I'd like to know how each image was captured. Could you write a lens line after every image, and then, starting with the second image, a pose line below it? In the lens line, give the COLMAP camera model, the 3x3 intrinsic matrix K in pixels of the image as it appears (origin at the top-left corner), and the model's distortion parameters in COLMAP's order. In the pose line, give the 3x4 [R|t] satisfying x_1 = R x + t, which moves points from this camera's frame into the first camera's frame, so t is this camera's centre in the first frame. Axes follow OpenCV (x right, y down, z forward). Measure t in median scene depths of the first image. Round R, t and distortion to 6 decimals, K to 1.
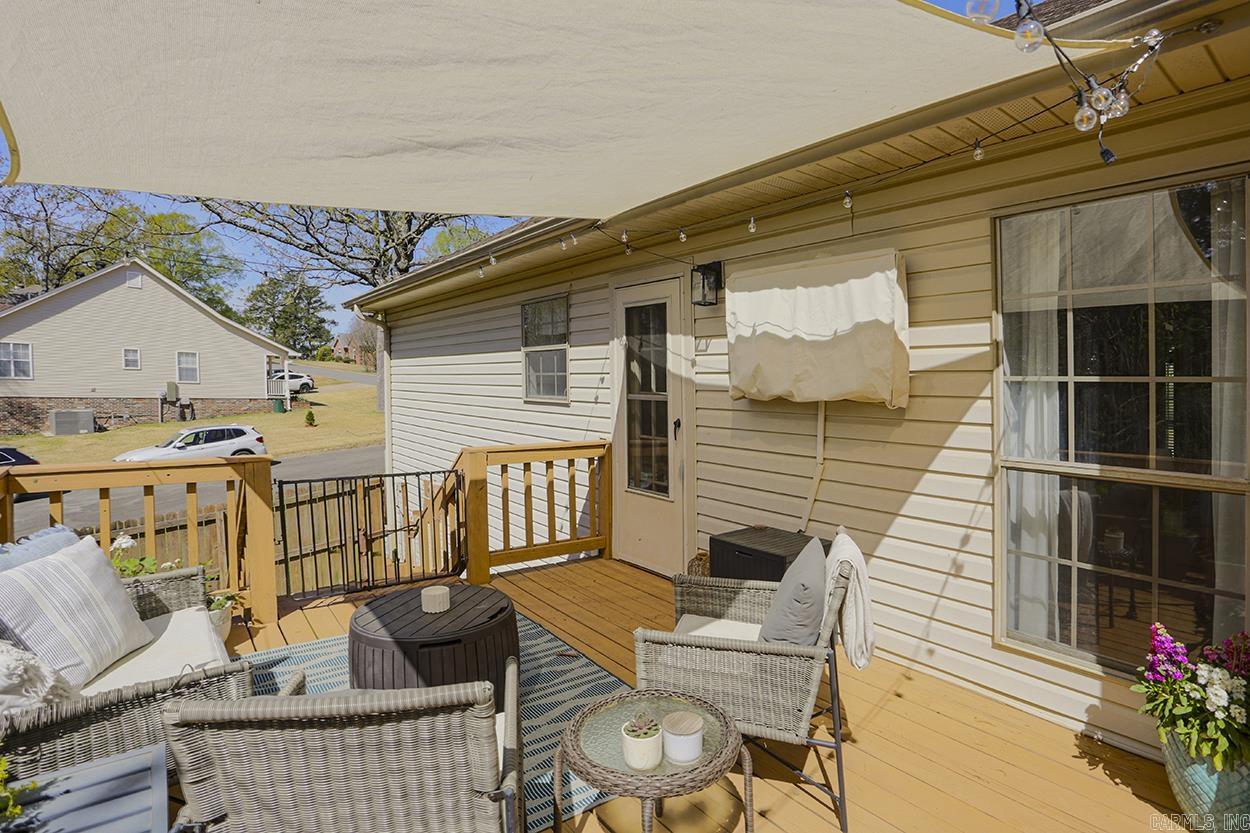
lens RADIAL K [[637.0, 0, 620.2], [0, 637.0, 372.0], [0, 0, 1]] dist [-0.033974, 0.008563]
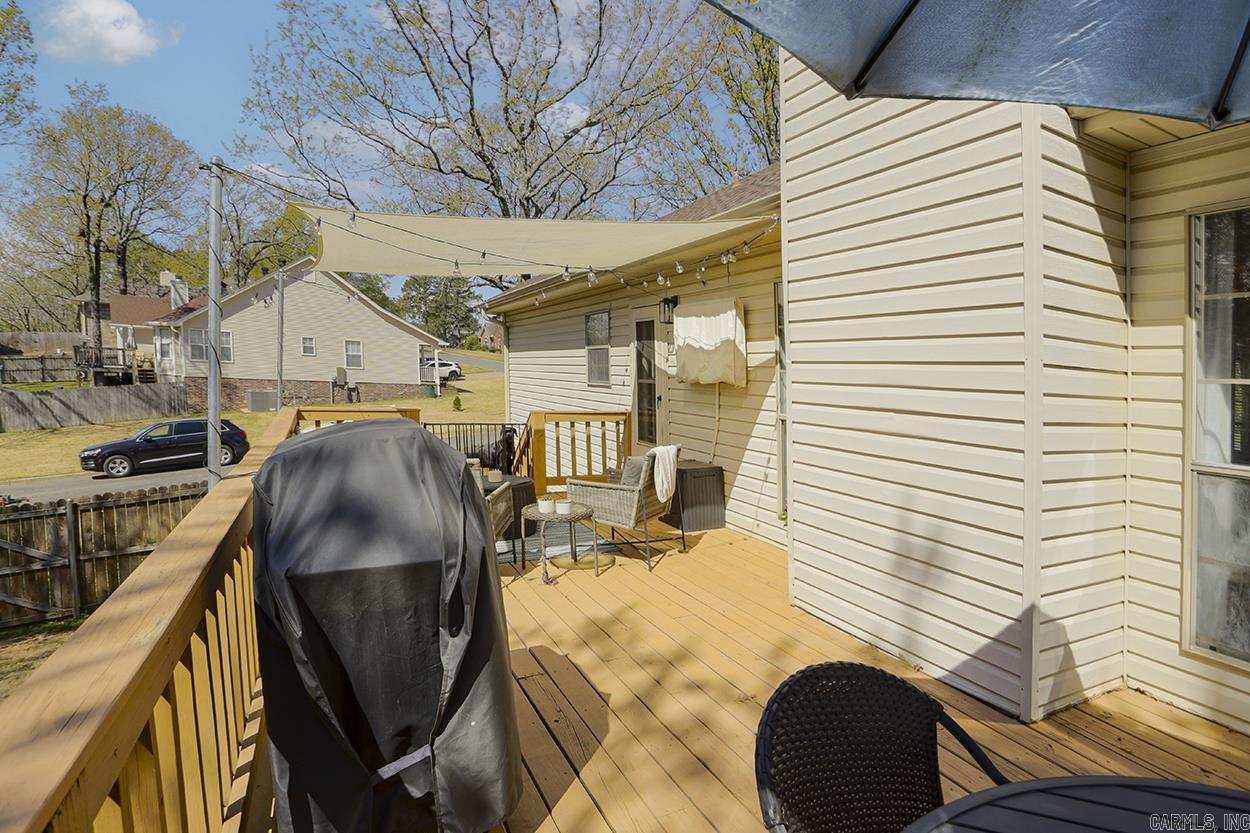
lens RADIAL K [[670.3, 0, 620.2], [0, 670.3, 423.5], [0, 0, 1]] dist [-0.024313, -0.000536]
pose [[0.975475, 0.038041, -0.216799, 0.286274], [-0.018972, 0.995818, 0.089369, -0.002144], [0.219292, -0.083064, 0.972117, -0.502960]]
